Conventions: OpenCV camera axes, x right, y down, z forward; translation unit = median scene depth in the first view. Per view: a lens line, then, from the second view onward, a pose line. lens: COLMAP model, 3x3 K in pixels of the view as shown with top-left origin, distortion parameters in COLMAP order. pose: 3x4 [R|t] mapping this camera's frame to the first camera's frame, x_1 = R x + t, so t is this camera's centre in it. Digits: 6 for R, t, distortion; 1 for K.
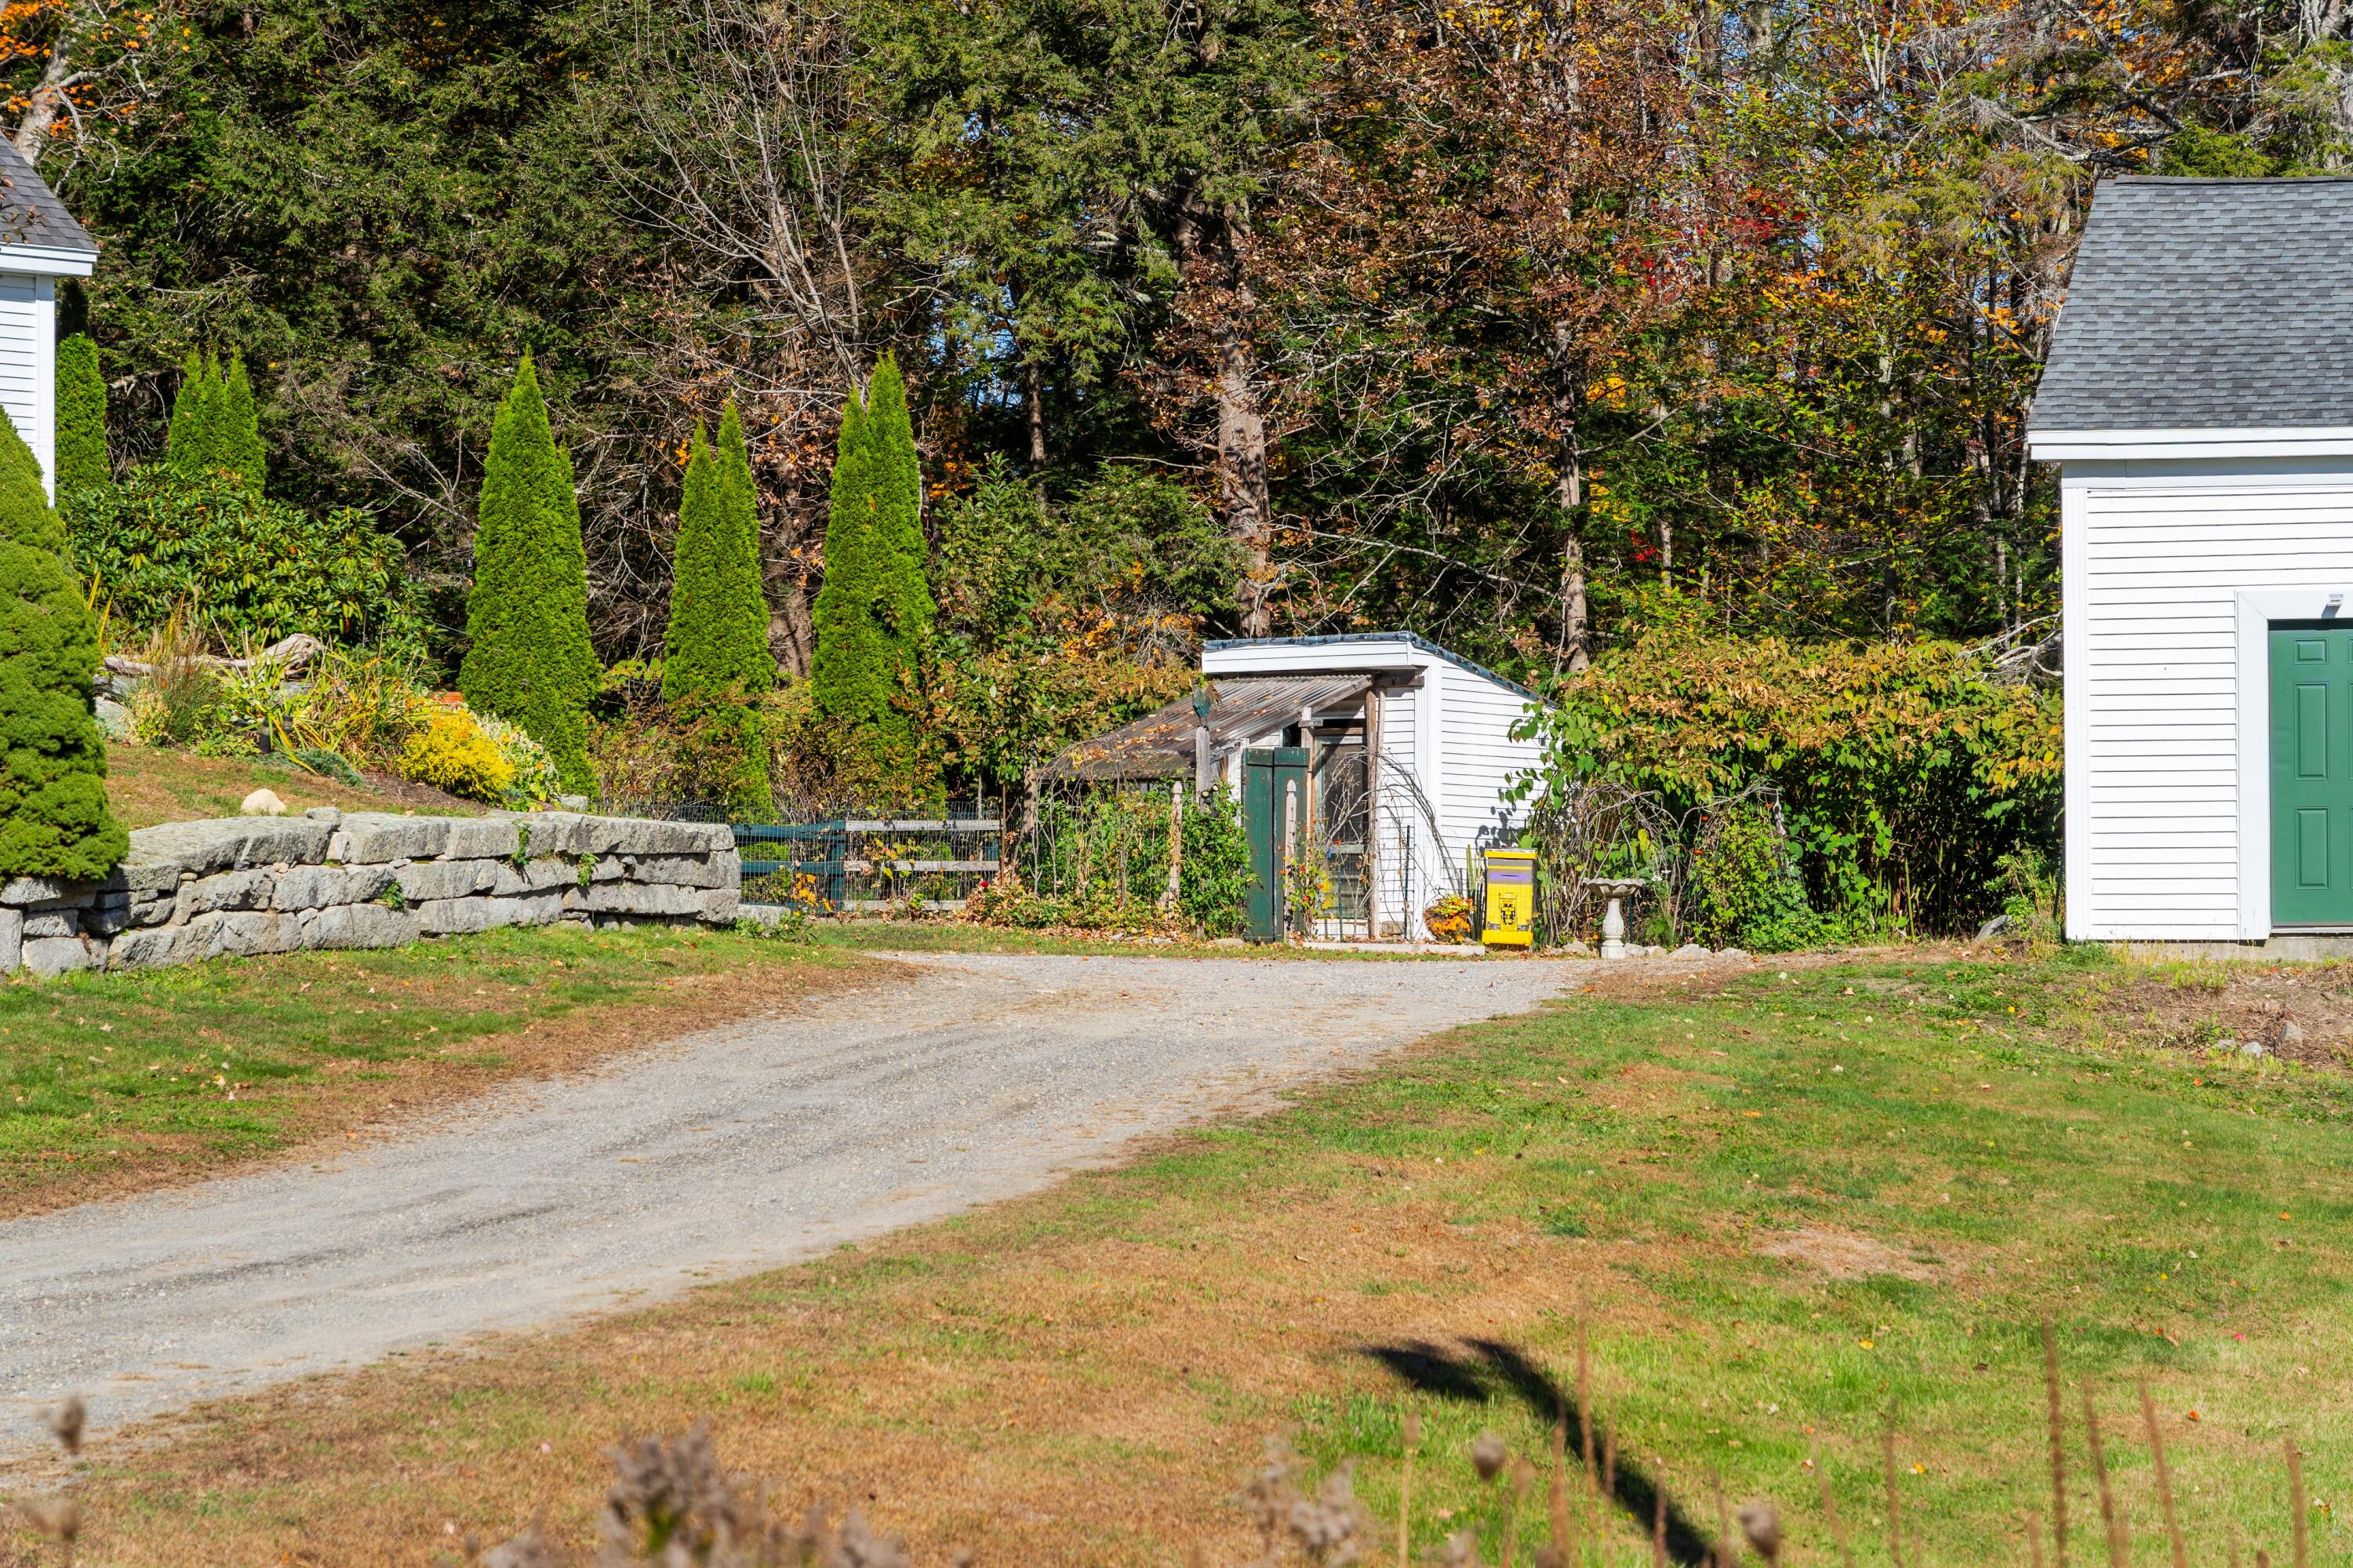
lens RADIAL K [[6876.8, 0, 1176.5], [0, 6876.8, 784.0], [0, 0, 1]] dist [0.068198, -1.382894]
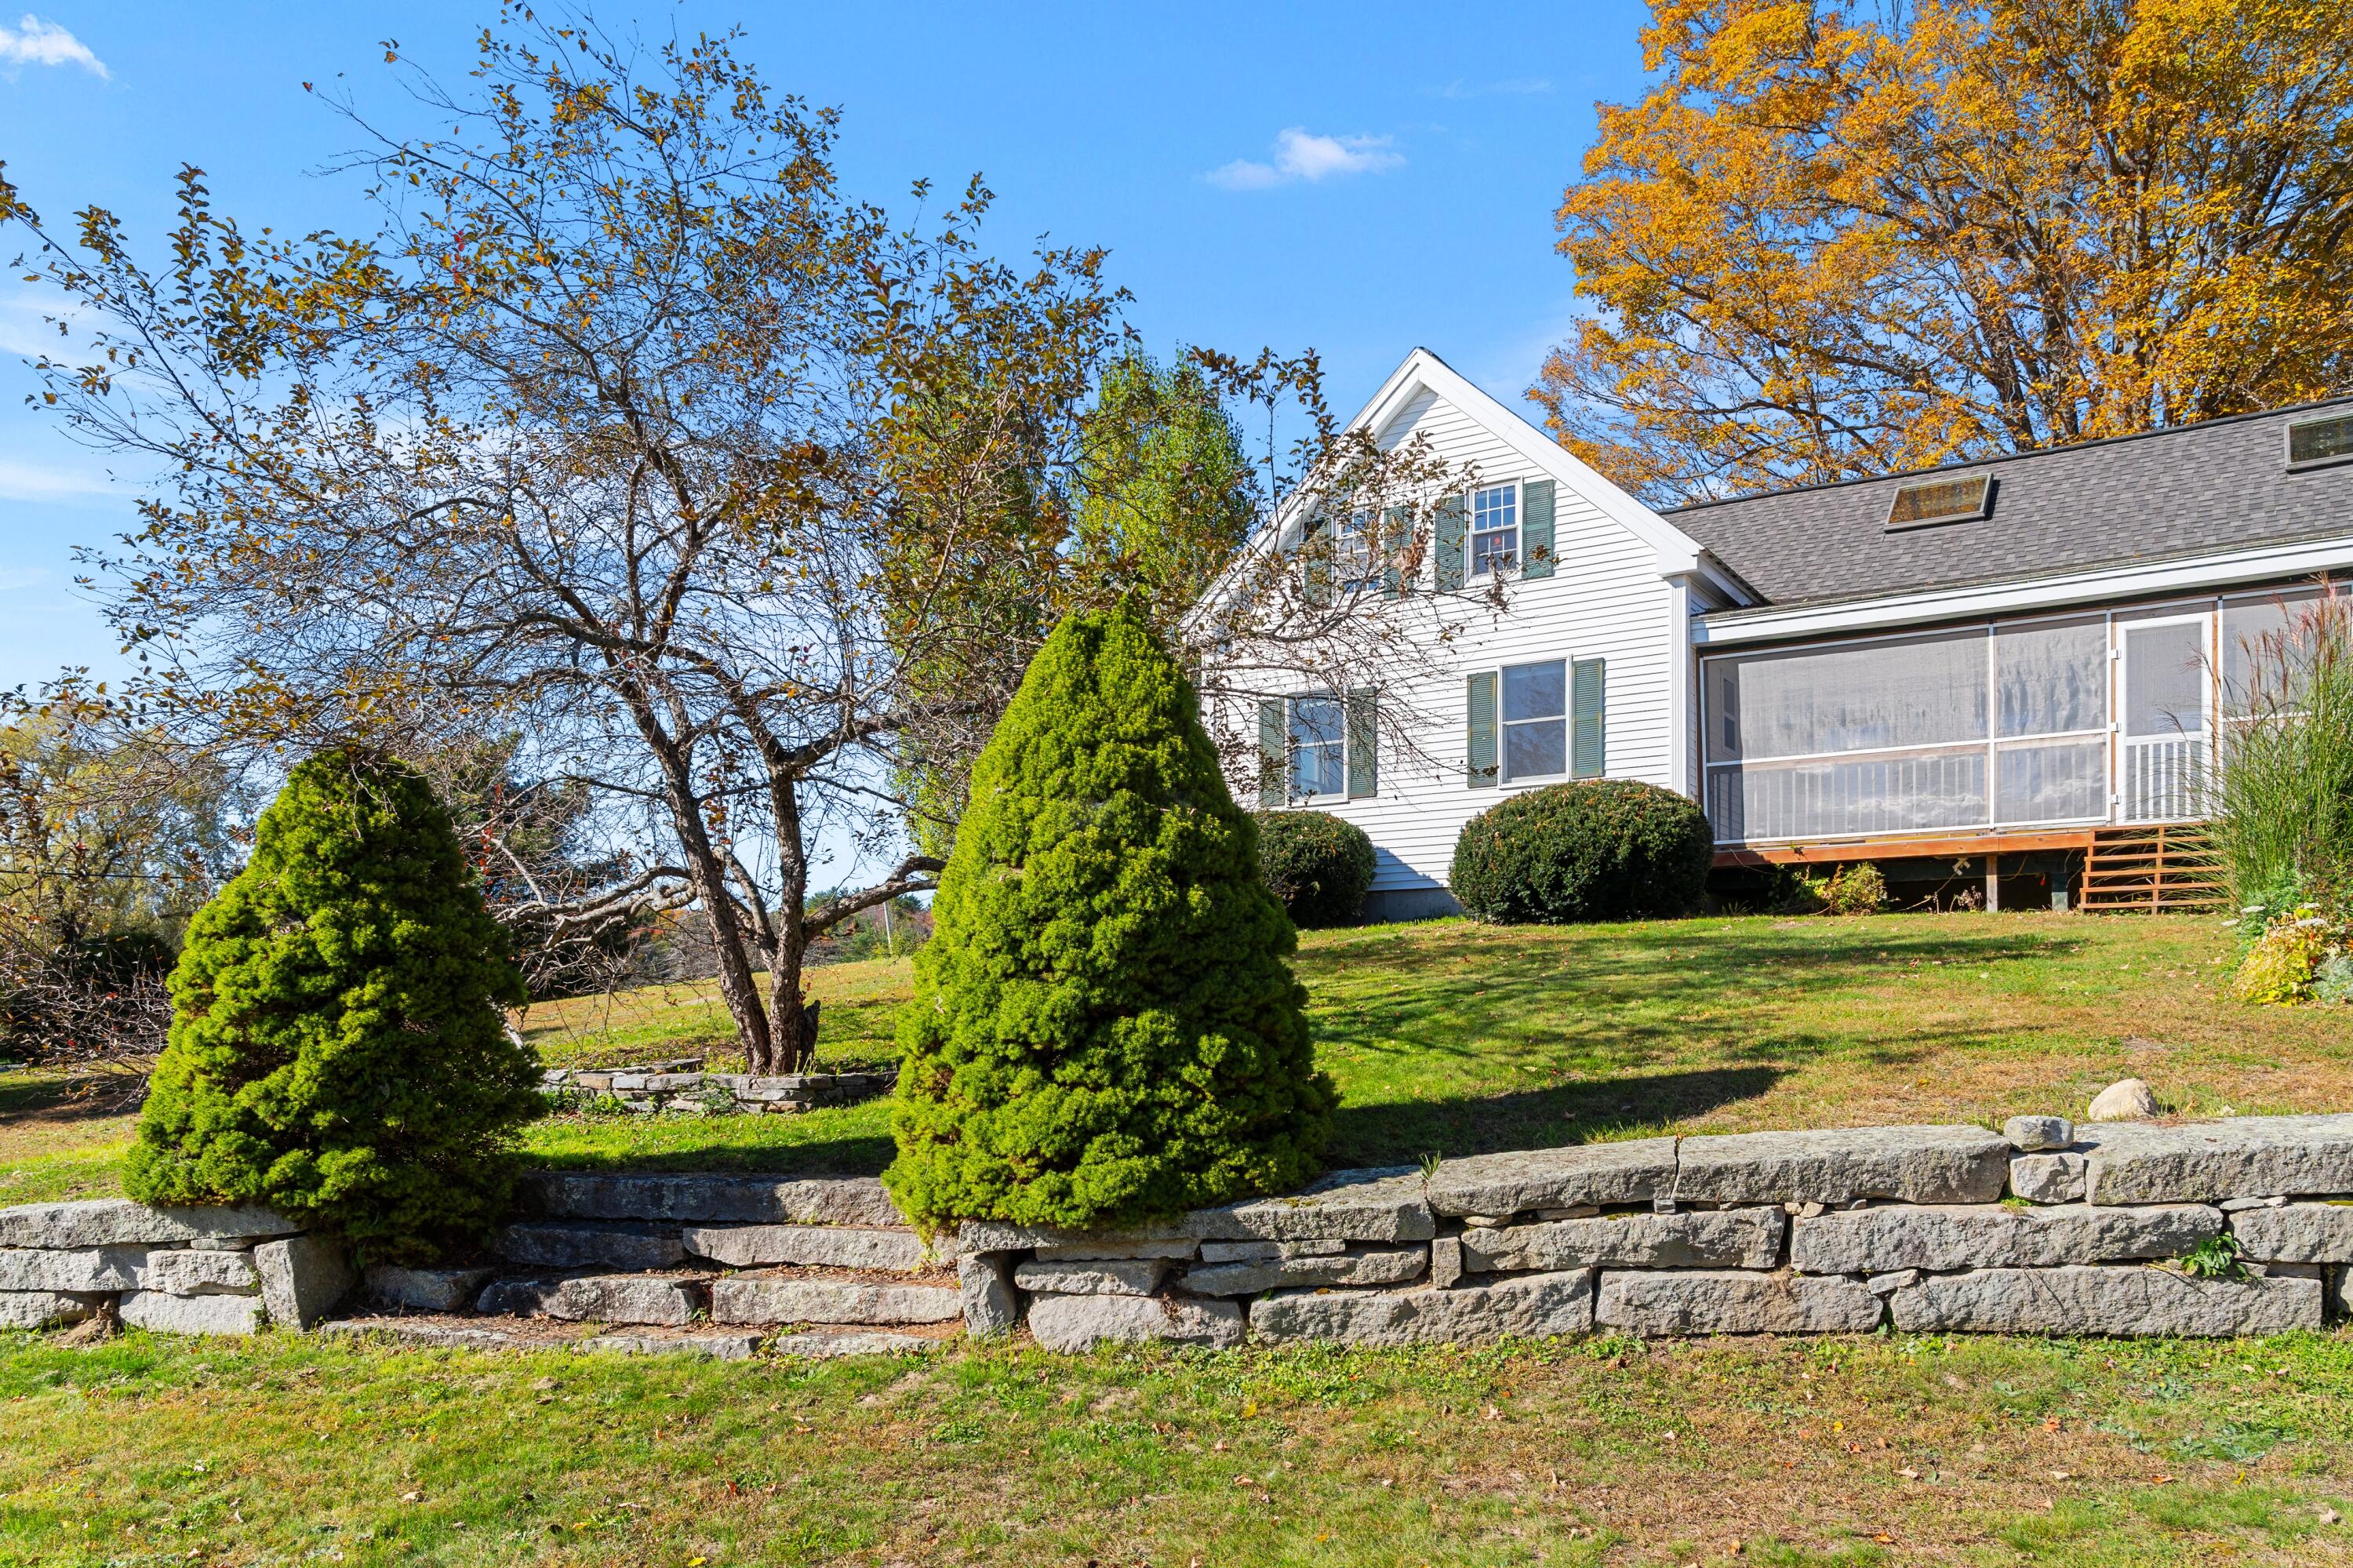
lens RADIAL K [[1681.3, 0, 1165.4], [0, 1681.3, 1037.5], [0, 0, 1]] dist [-0.025618, 0.001970]
pose [[0.143800, 0.003940, -0.989599, 0.014612], [0.023027, 0.999708, 0.007327, -0.004475], [0.989339, -0.023841, 0.143667, 0.546760]]
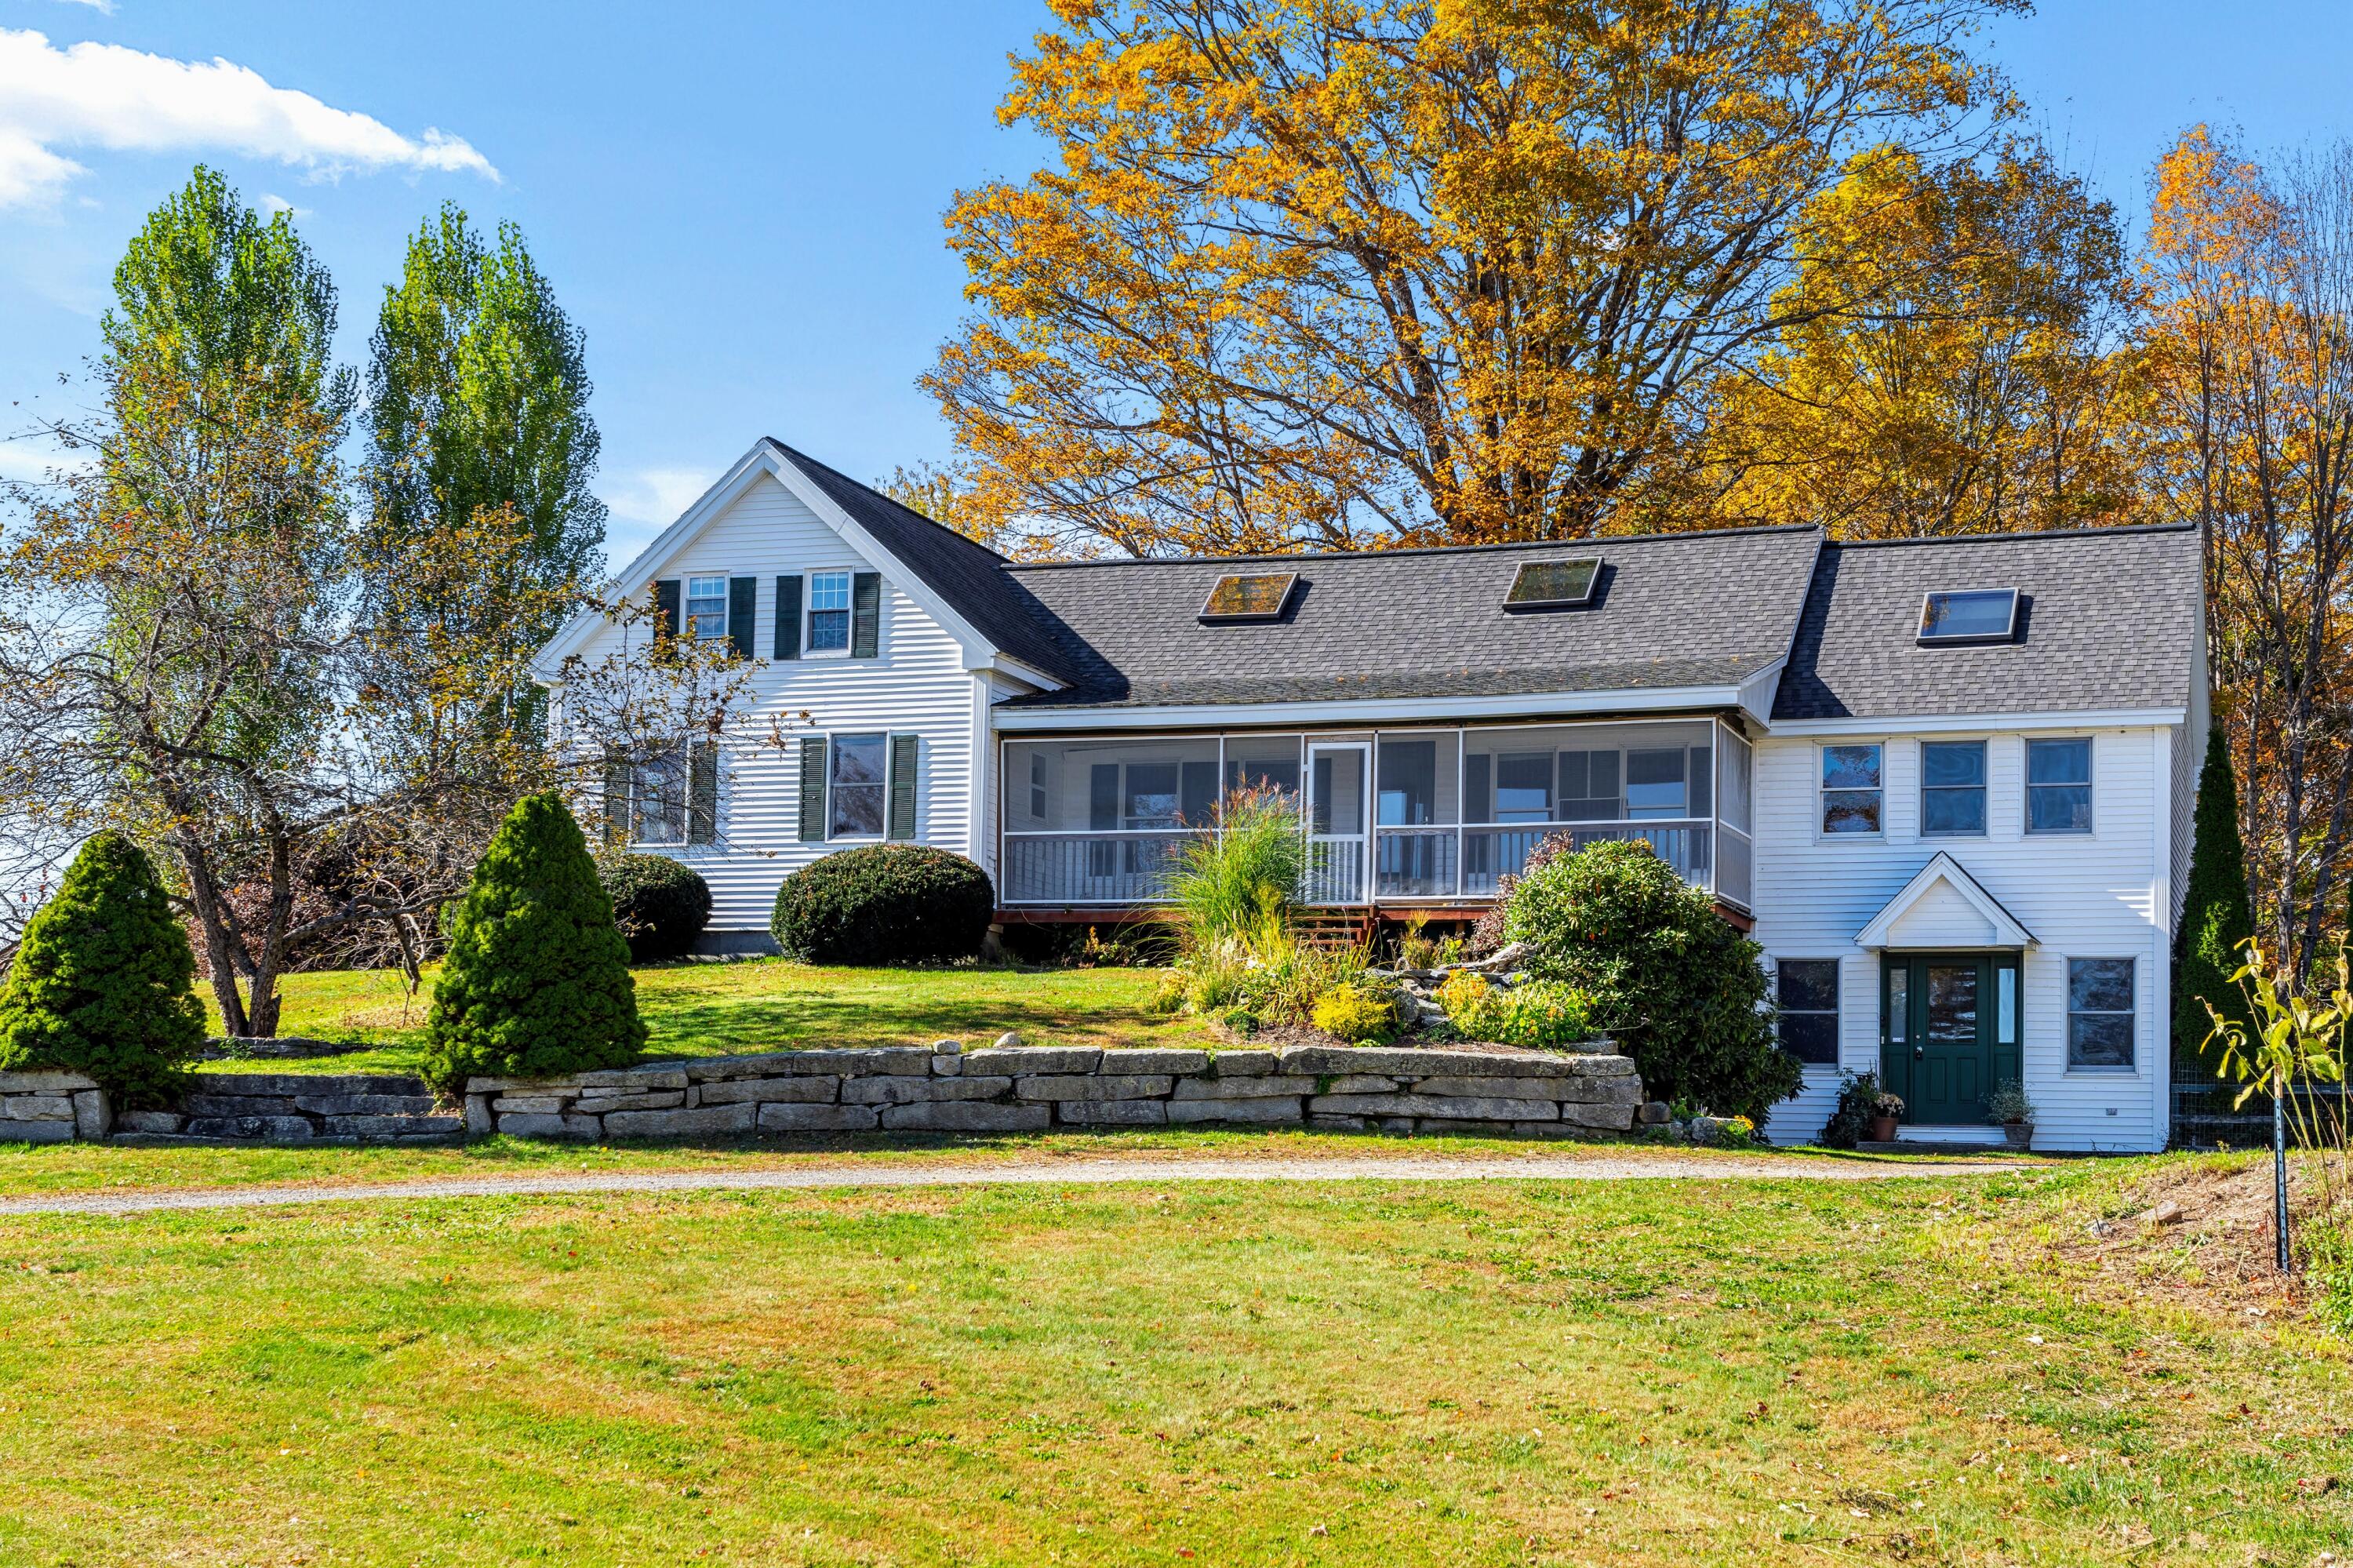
lens RADIAL K [[3264.6, 0, 1175.8], [0, 3264.6, 946.6], [0, 0, 1]] dist [0.015193, -0.021175]
pose [[0.376288, -0.067005, -0.924077, 0.354985], [-0.001340, 0.997341, -0.072863, 0.022097], [0.926502, 0.028656, 0.375197, 0.470962]]
